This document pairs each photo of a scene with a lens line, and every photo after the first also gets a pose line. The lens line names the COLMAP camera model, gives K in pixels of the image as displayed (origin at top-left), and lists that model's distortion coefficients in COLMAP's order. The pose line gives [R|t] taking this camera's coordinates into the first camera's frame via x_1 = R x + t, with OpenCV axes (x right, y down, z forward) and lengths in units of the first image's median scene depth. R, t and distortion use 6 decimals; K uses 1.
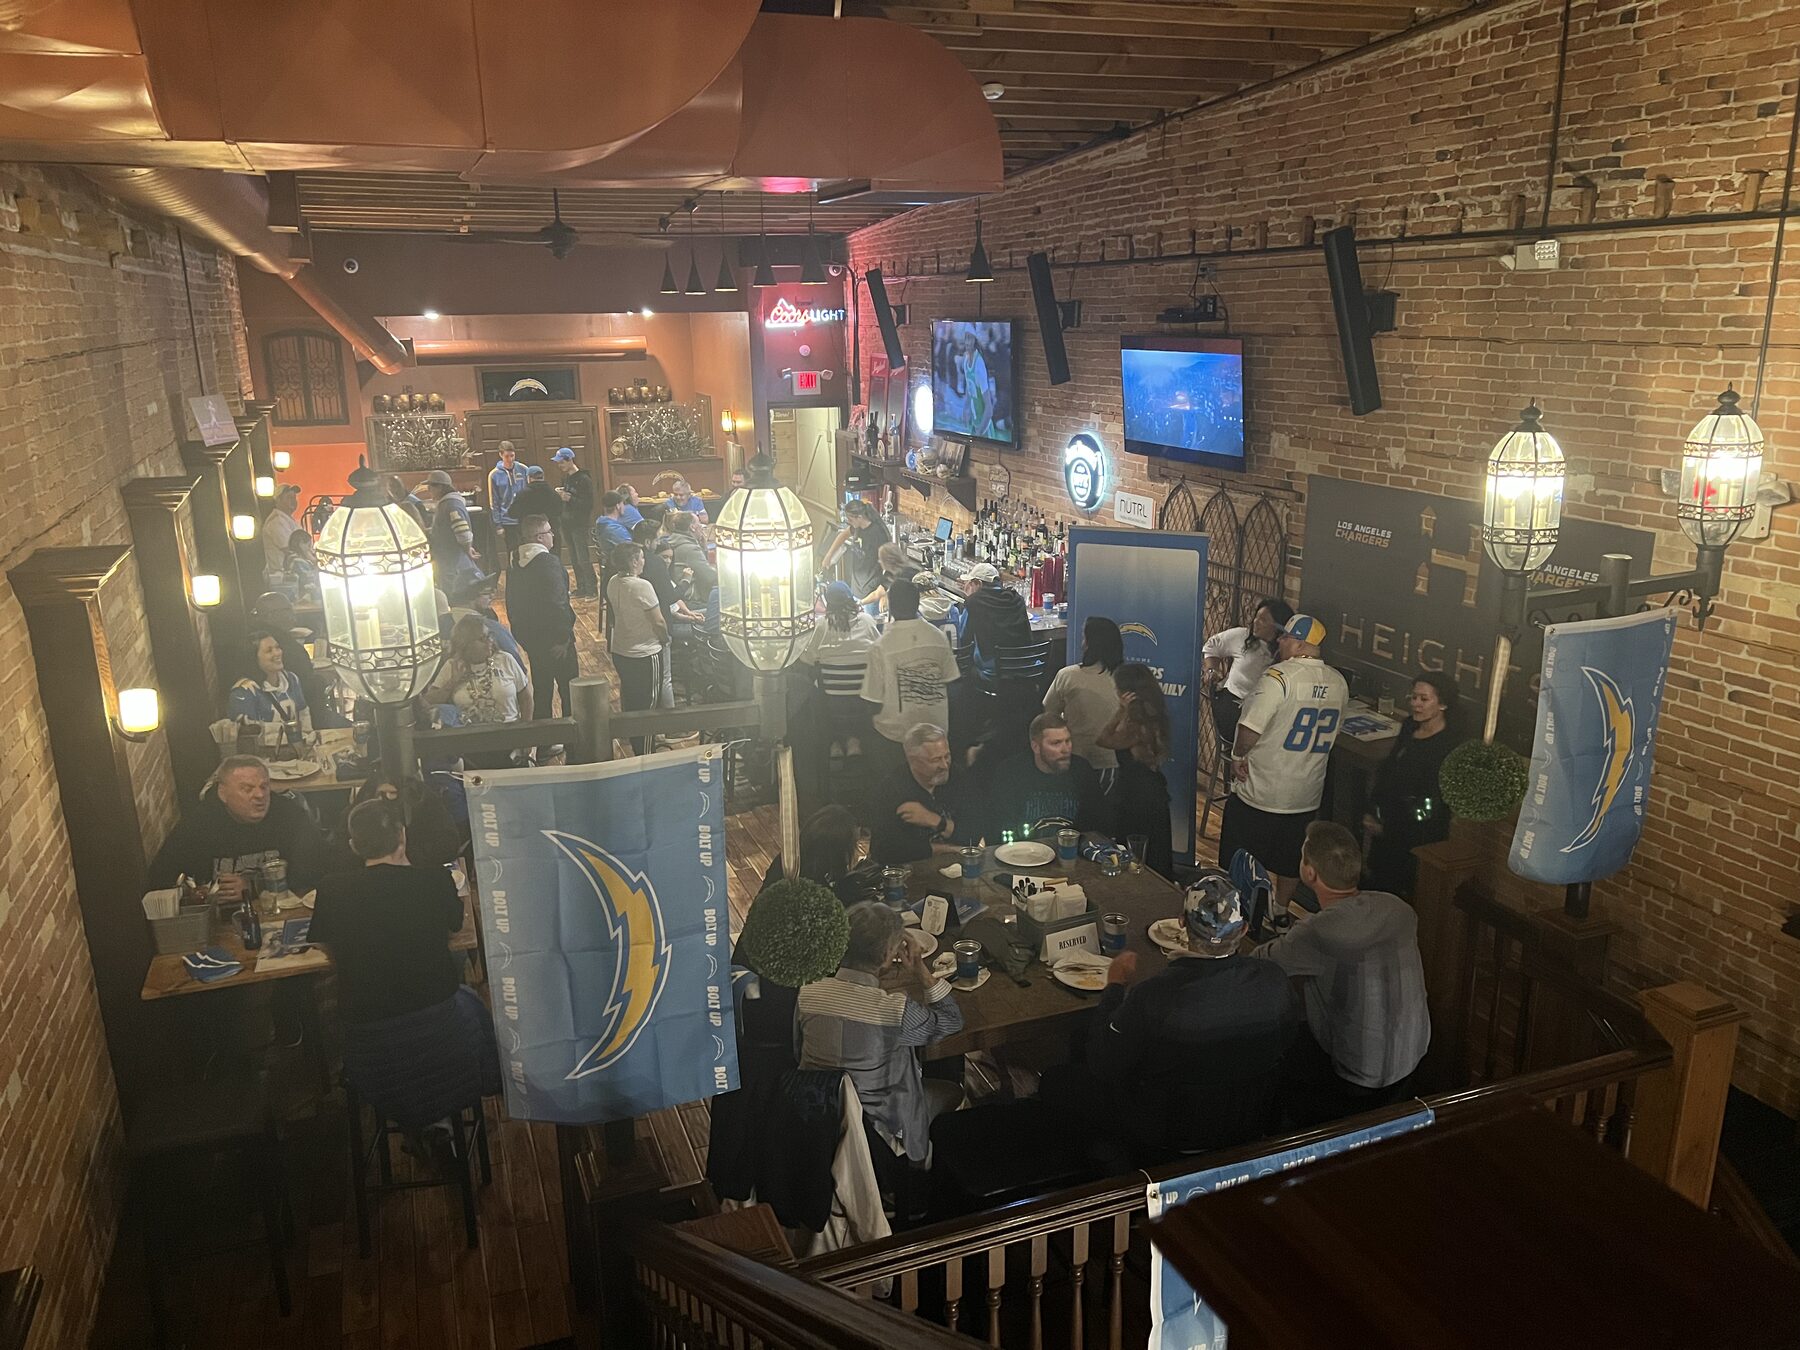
lens RADIAL K [[1354.8, 0, 896.9], [0, 1354.8, 673.1], [0, 0, 1]] dist [0.036214, -0.031220]
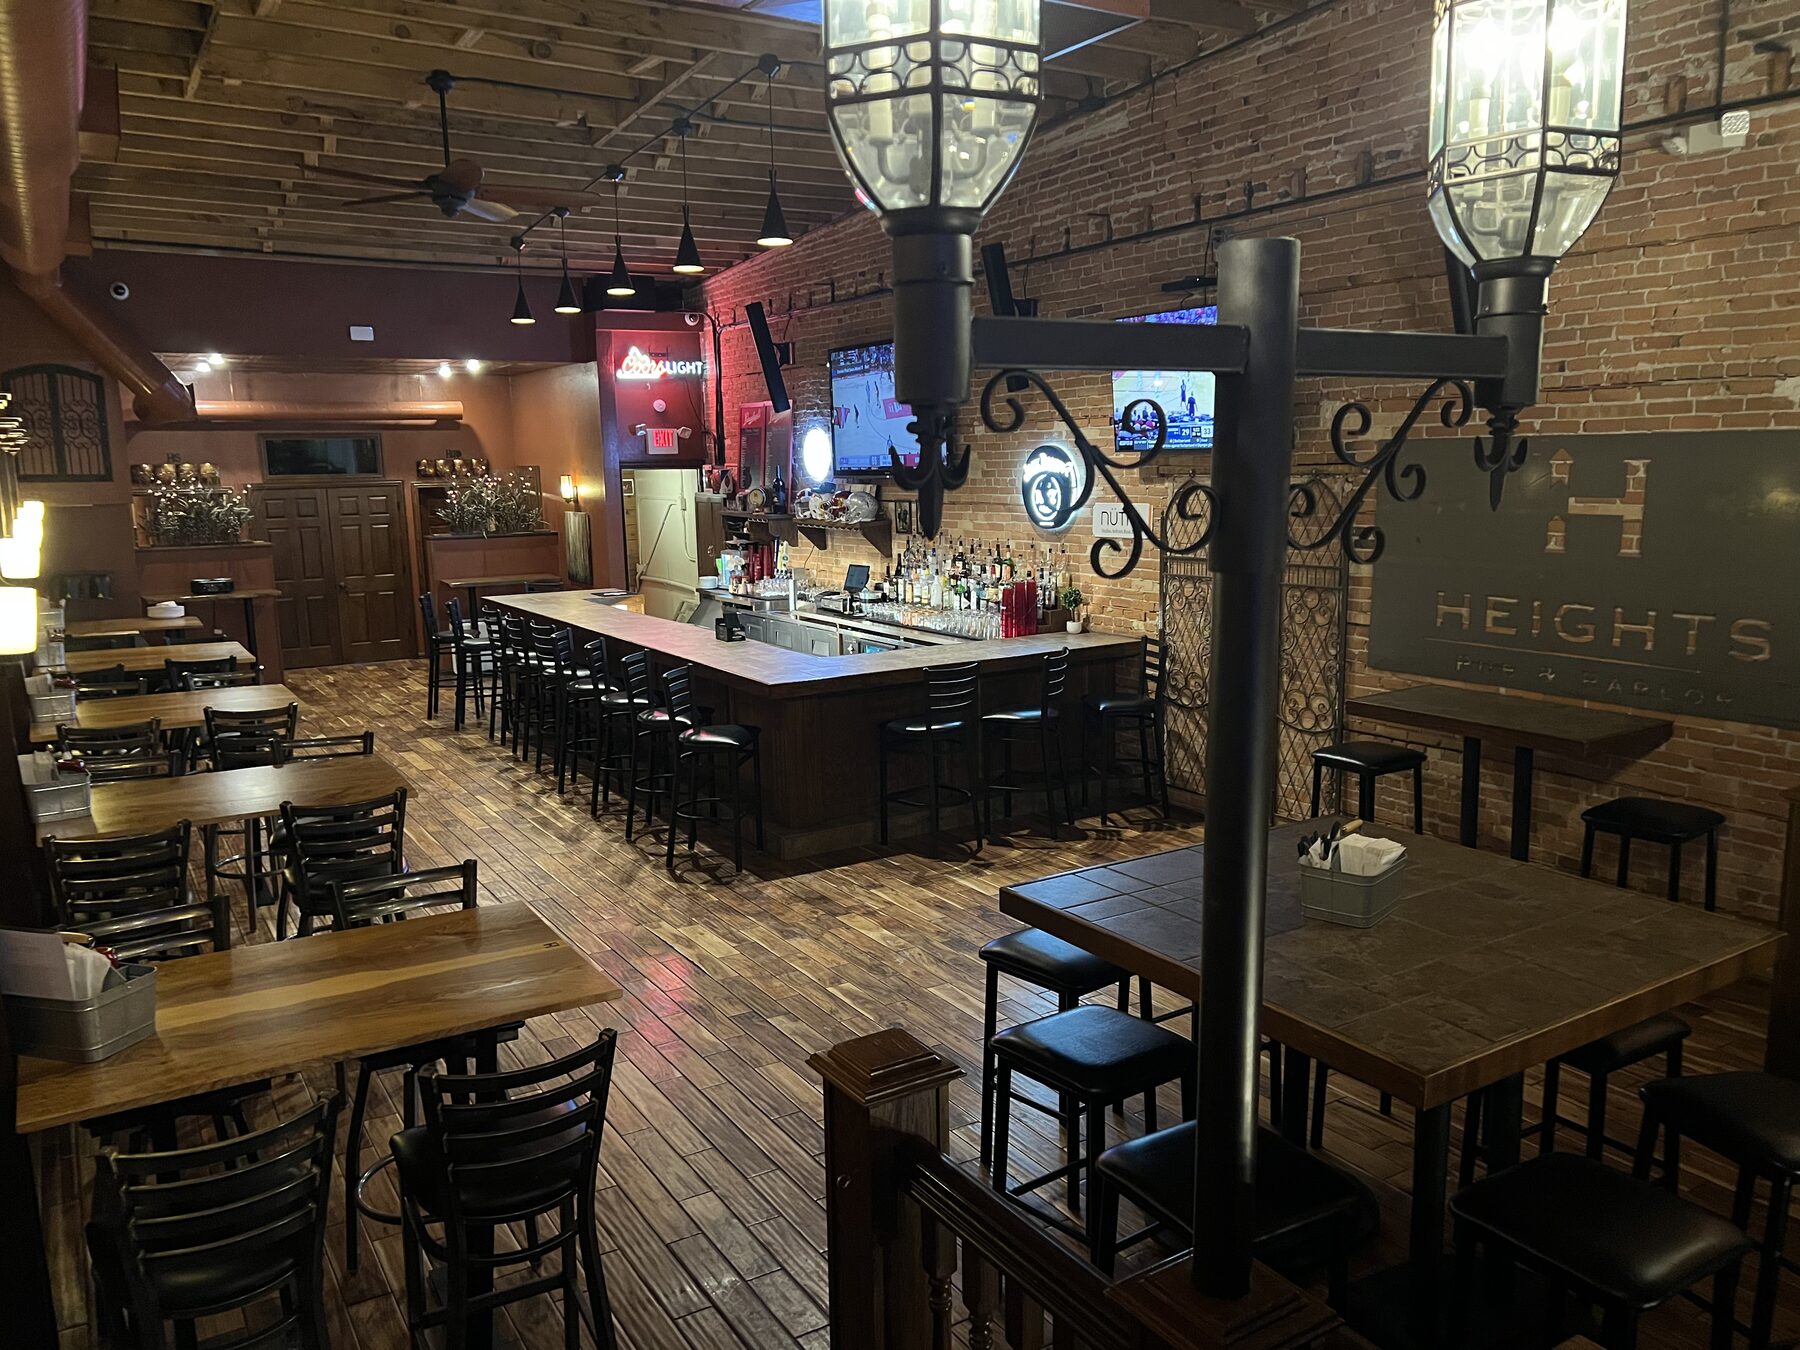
lens RADIAL K [[1354.8, 0, 899.2], [0, 1354.8, 674.9], [0, 0, 1]] dist [0.036214, -0.031220]
pose [[0.981676, -0.033970, 0.187505, -0.142957], [0.053336, 0.993635, -0.099221, 0.062586], [-0.182941, 0.107403, 0.977239, 0.179195]]
